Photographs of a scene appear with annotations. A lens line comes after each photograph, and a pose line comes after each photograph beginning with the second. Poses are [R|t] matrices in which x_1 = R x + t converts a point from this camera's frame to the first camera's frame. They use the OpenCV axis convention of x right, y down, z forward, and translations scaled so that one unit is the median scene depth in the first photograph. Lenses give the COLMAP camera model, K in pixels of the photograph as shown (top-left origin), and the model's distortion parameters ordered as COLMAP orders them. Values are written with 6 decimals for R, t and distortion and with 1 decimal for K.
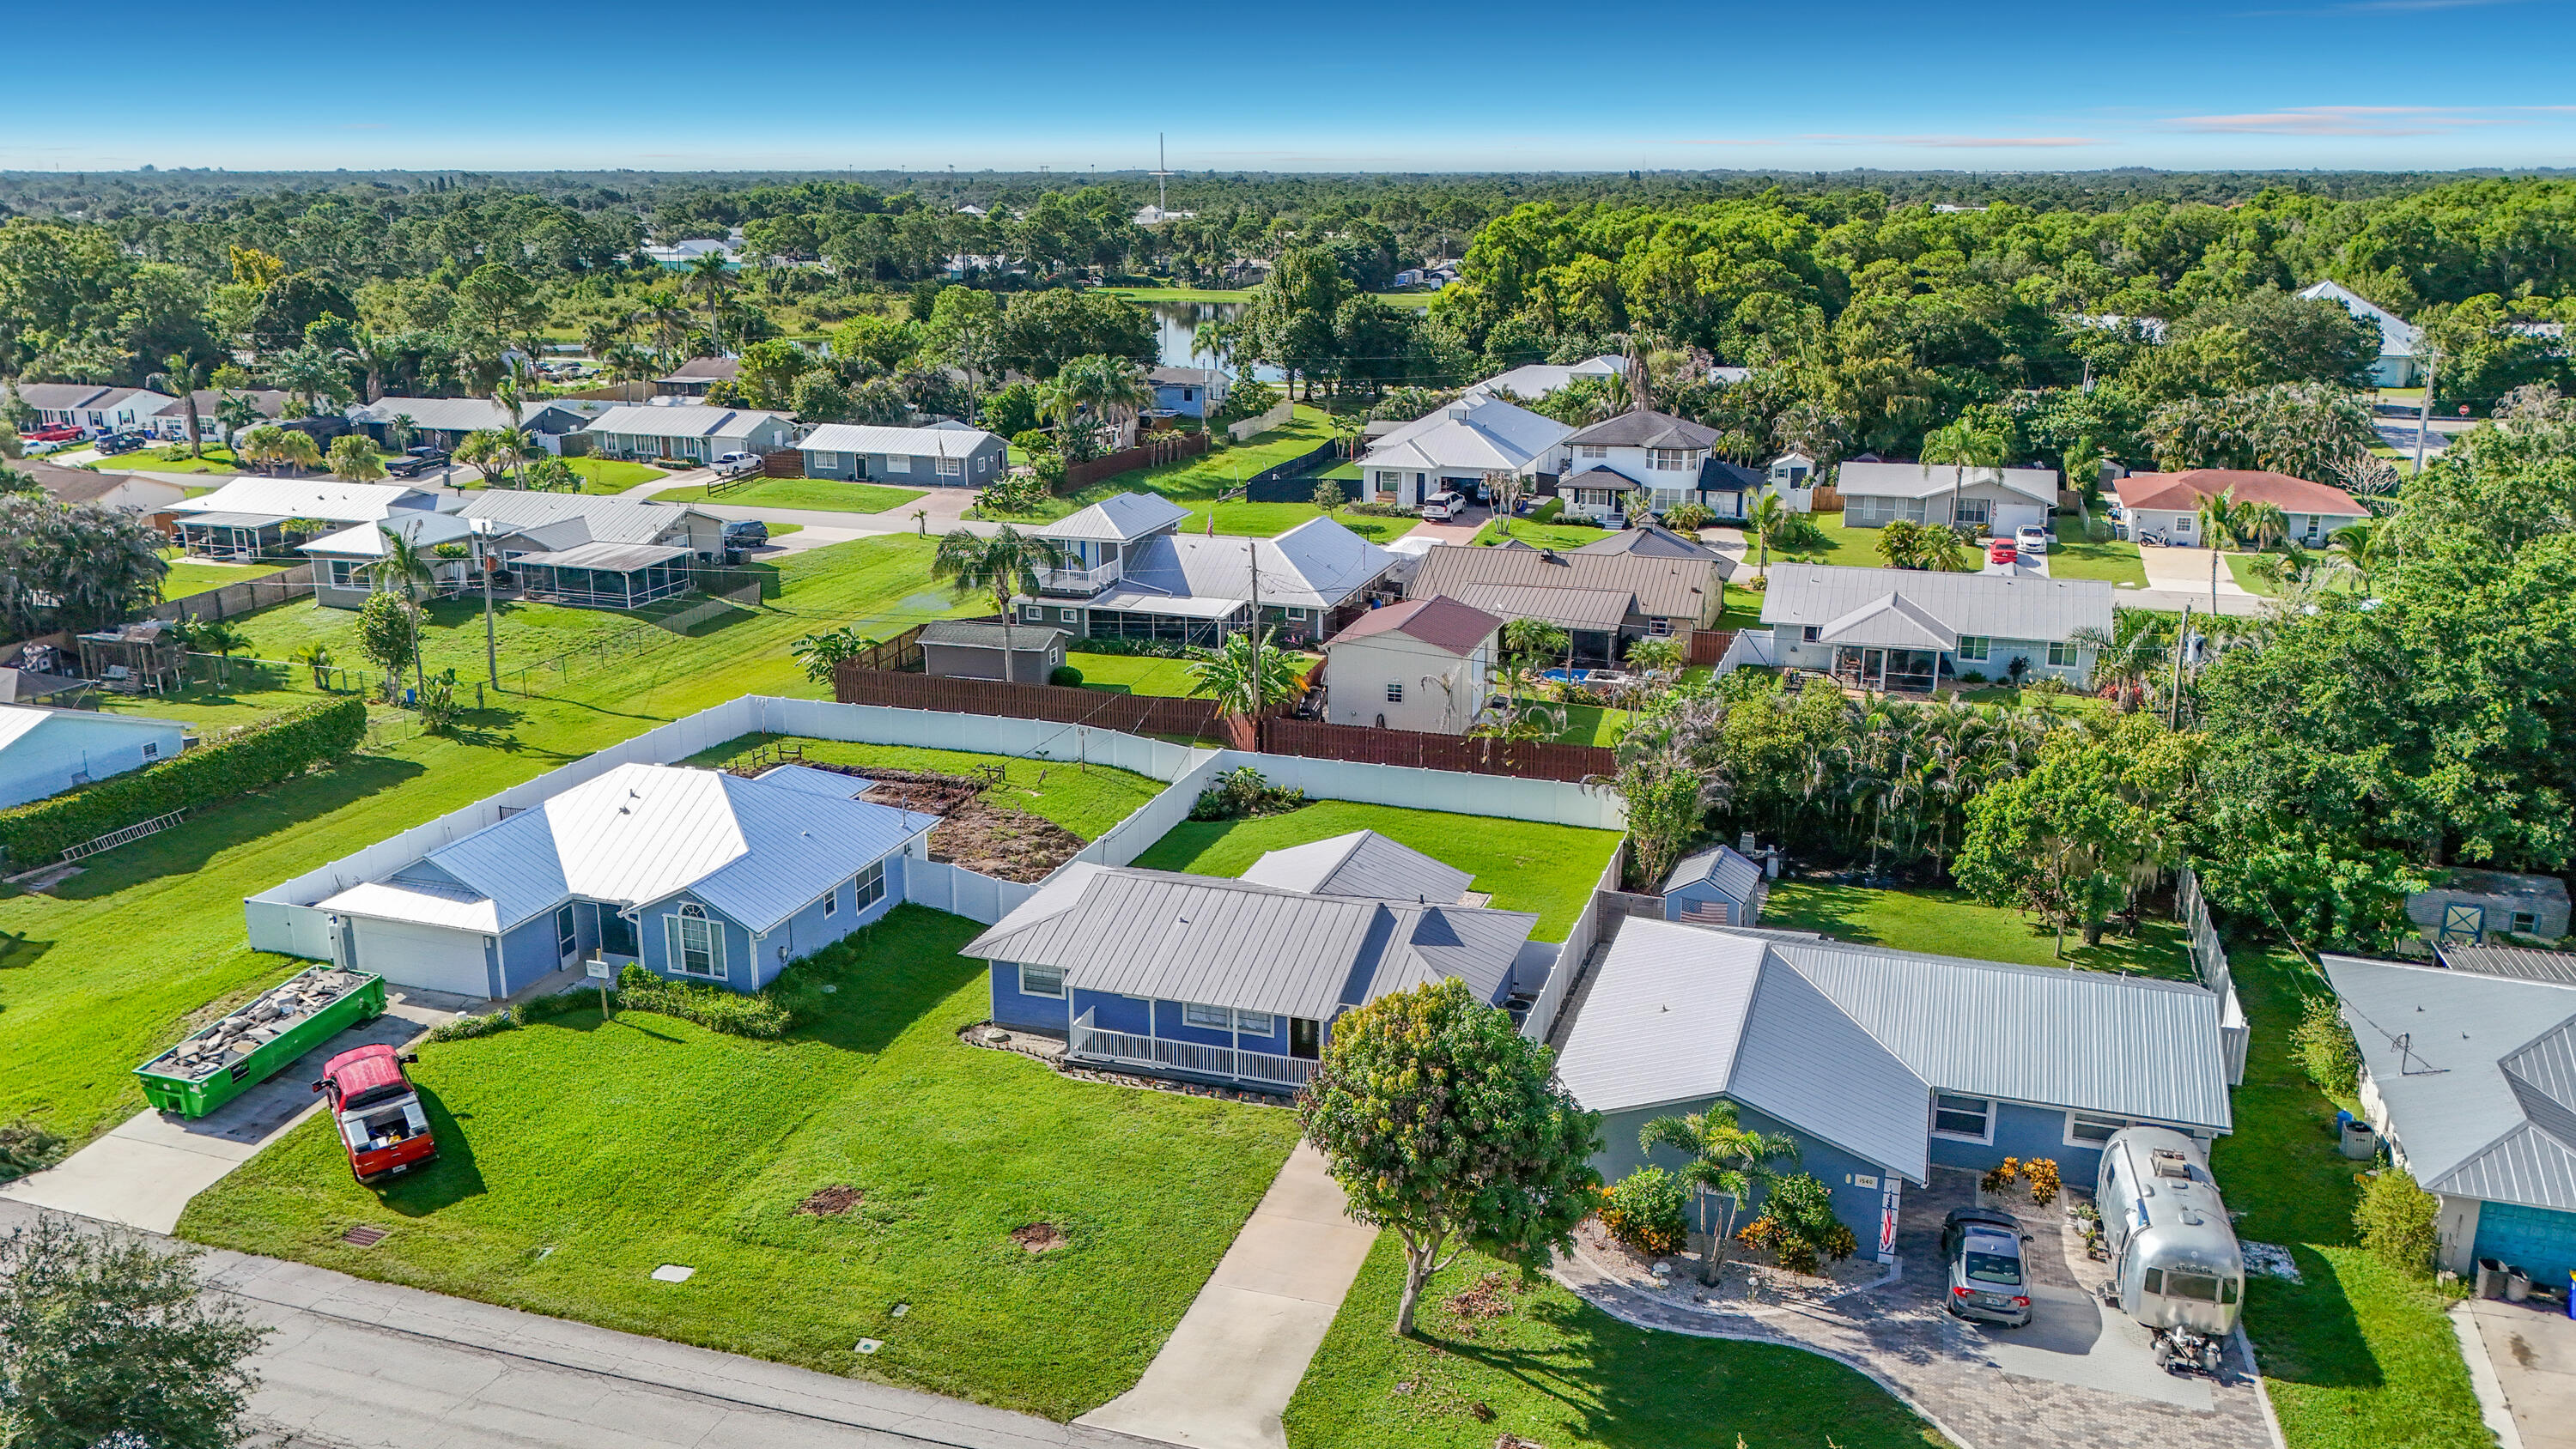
lens RADIAL K [[2021.1, 0, 1288.0], [0, 2021.1, 724.5], [0, 0, 1]] dist [0.022940, -0.002095]
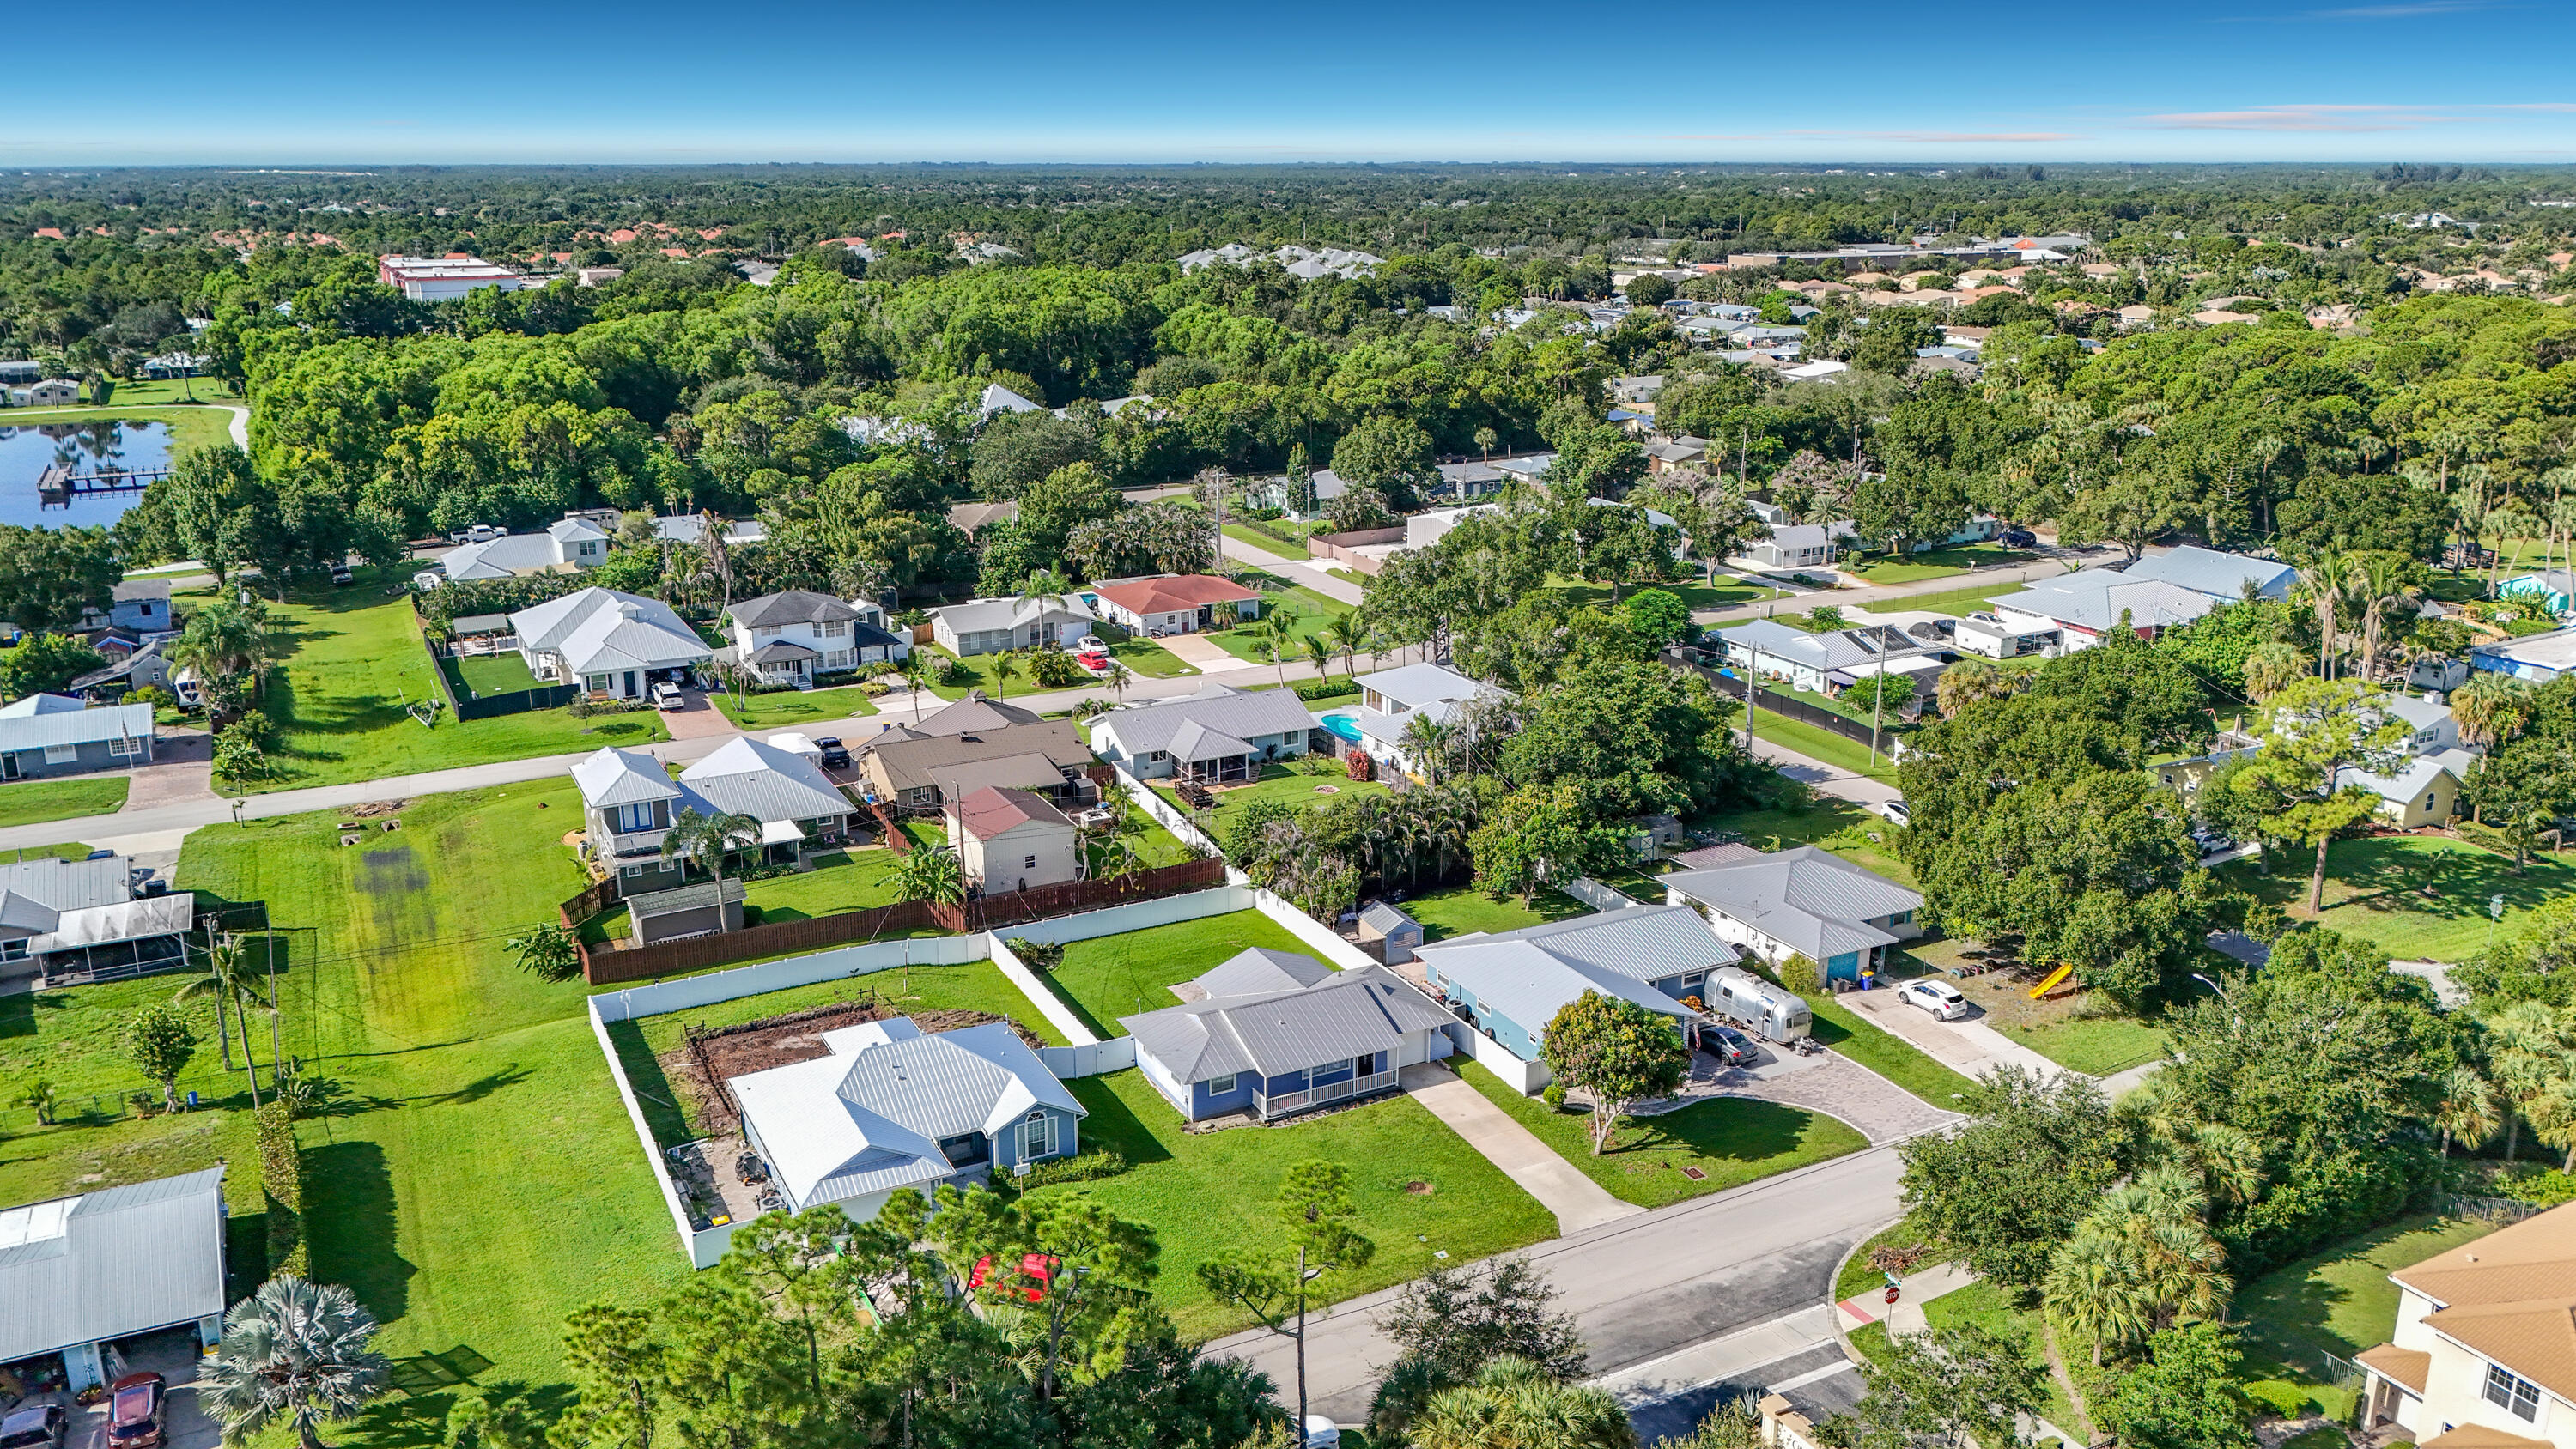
lens RADIAL K [[1979.3, 0, 1288.0], [0, 1979.3, 724.5], [0, 0, 1]] dist [0.042821, -0.000013]
pose [[0.698601, -0.202711, 0.686195, -0.732826], [0.193287, 0.976839, 0.091789, -0.195885], [-0.688909, 0.068509, 0.721603, -0.165170]]
